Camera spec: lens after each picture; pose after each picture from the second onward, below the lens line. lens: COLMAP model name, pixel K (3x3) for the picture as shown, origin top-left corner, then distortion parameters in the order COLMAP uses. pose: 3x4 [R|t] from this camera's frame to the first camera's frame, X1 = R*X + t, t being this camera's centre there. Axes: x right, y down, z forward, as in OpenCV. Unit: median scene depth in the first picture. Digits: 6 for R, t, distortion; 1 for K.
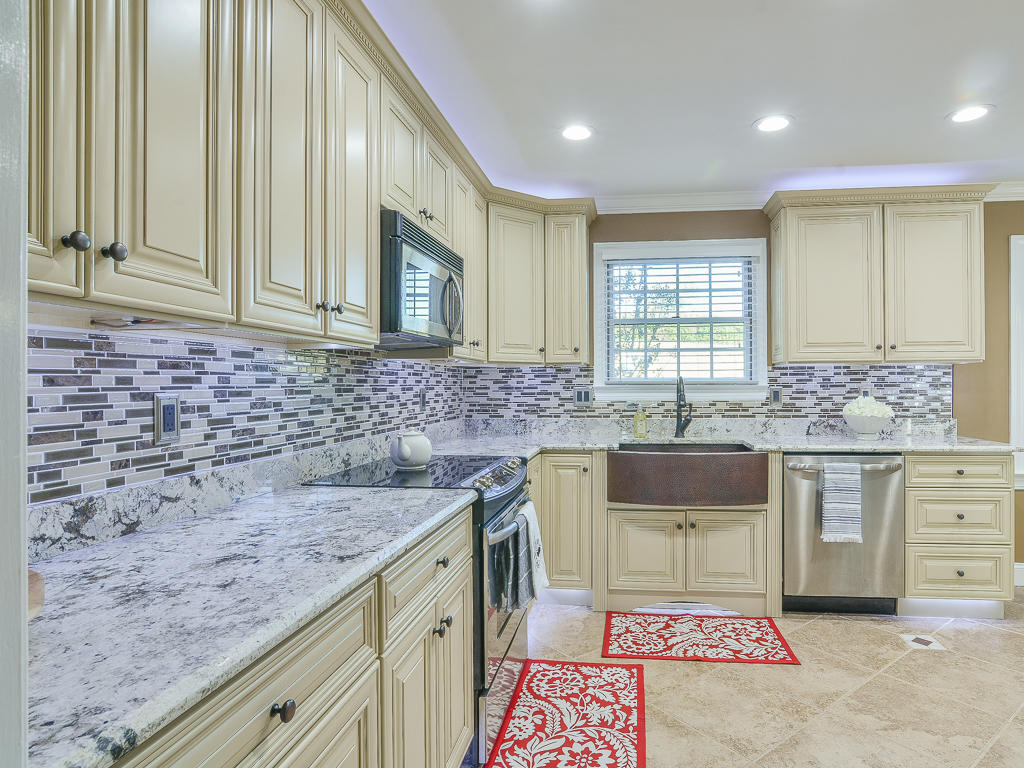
lens RADIAL K [[593.9, 0, 562.7], [0, 593.9, 384.7], [0, 0, 1]] dist [-0.003201, -0.000344]
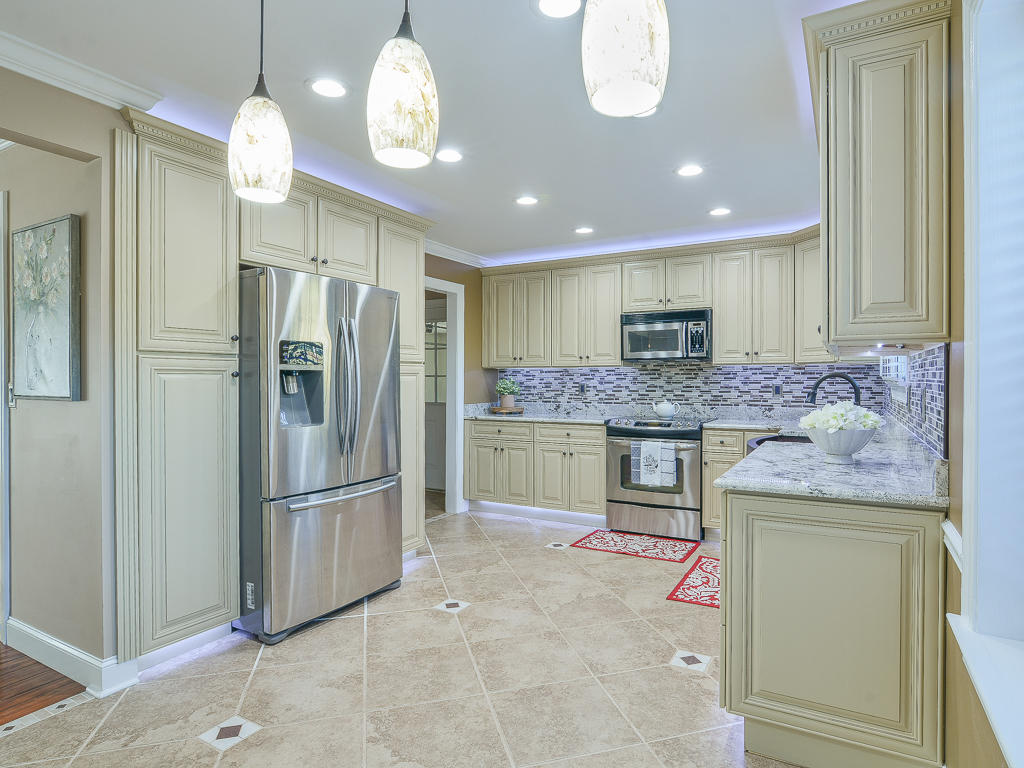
lens RADIAL K [[572.7, 0, 521.7], [0, 572.7, 382.6], [0, 0, 1]] dist [-0.029980, 0.005121]
pose [[-0.406620, 0.009839, -0.913544, 1.586247], [0.003598, 0.999951, 0.009168, -0.010480], [0.913590, 0.000441, -0.406635, 1.166749]]
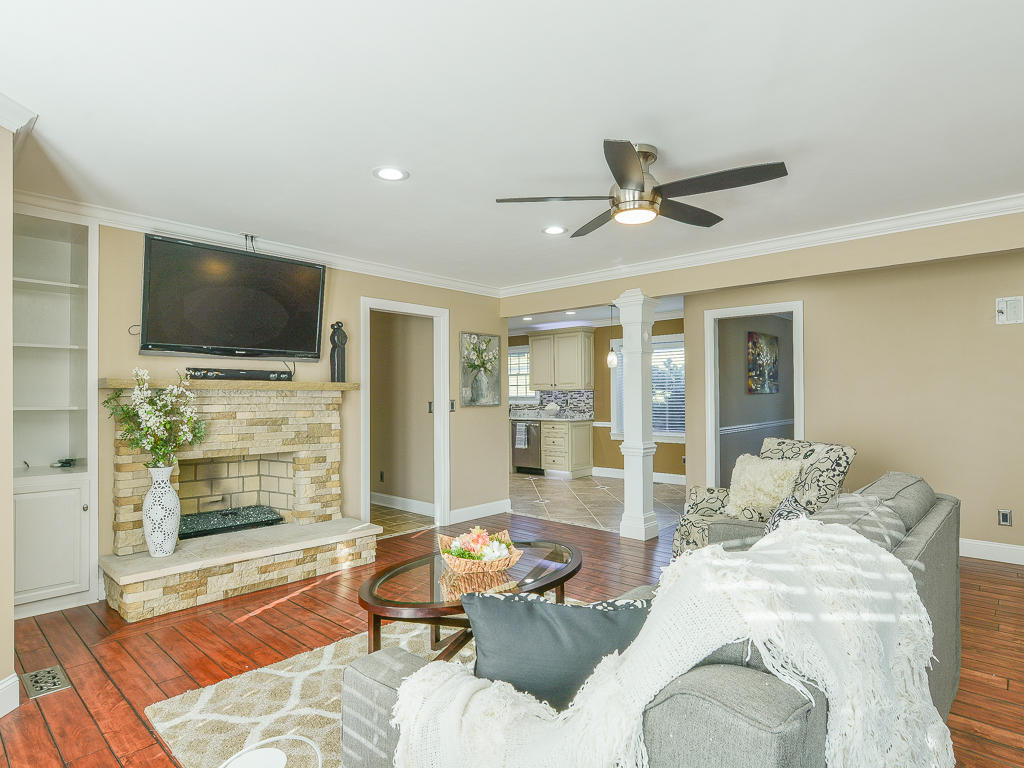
lens RADIAL K [[572.7, 0, 516.0], [0, 572.7, 392.9], [0, 0, 1]] dist [-0.029980, 0.005121]
pose [[0.797688, -0.005398, -0.603046, 2.519375], [0.004727, 0.999985, -0.002698, -0.023288], [0.603052, -0.000699, 0.797702, -1.586667]]
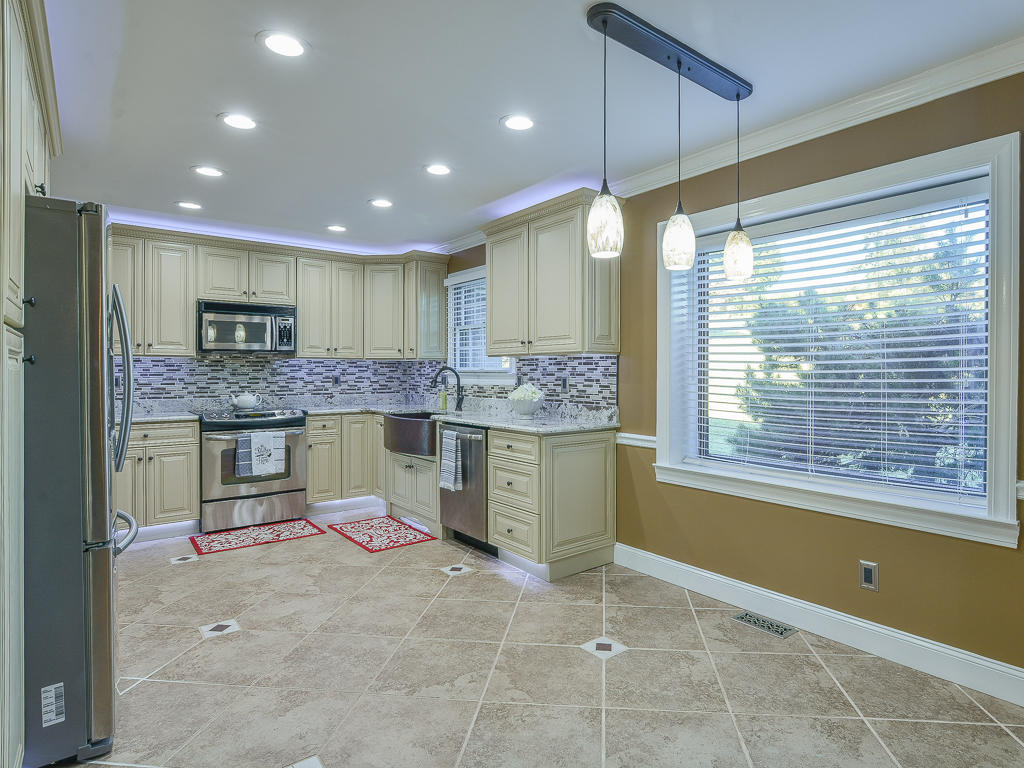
lens RADIAL K [[572.7, 0, 561.3], [0, 572.7, 375.1], [0, 0, 1]] dist [-0.029980, 0.005121]
pose [[0.714938, 0.008542, -0.699135, 1.723568], [-0.003507, 0.999957, 0.008631, -0.008922], [0.699179, -0.003718, 0.714937, 0.272448]]
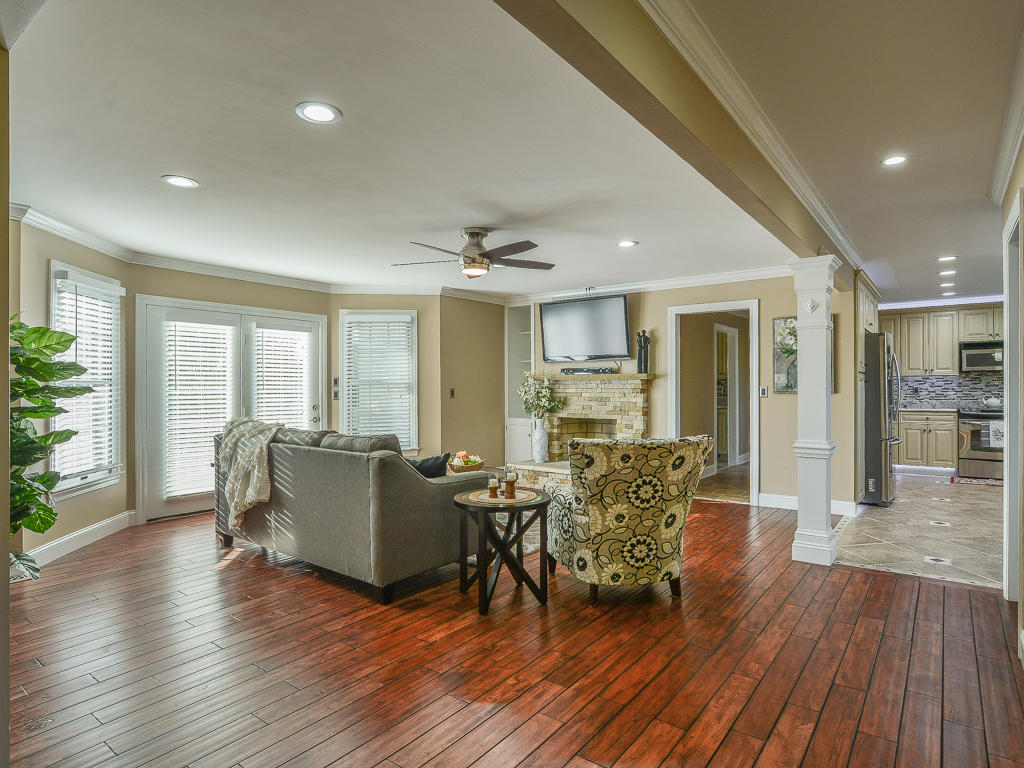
lens RADIAL K [[572.7, 0, 518.4], [0, 572.7, 385.0], [0, 0, 1]] dist [-0.029980, 0.005121]
pose [[-0.522760, 0.004571, -0.852467, 3.394927], [0.008651, 0.999963, 0.000057, -0.017215], [0.852436, -0.007345, -0.522780, 0.302097]]
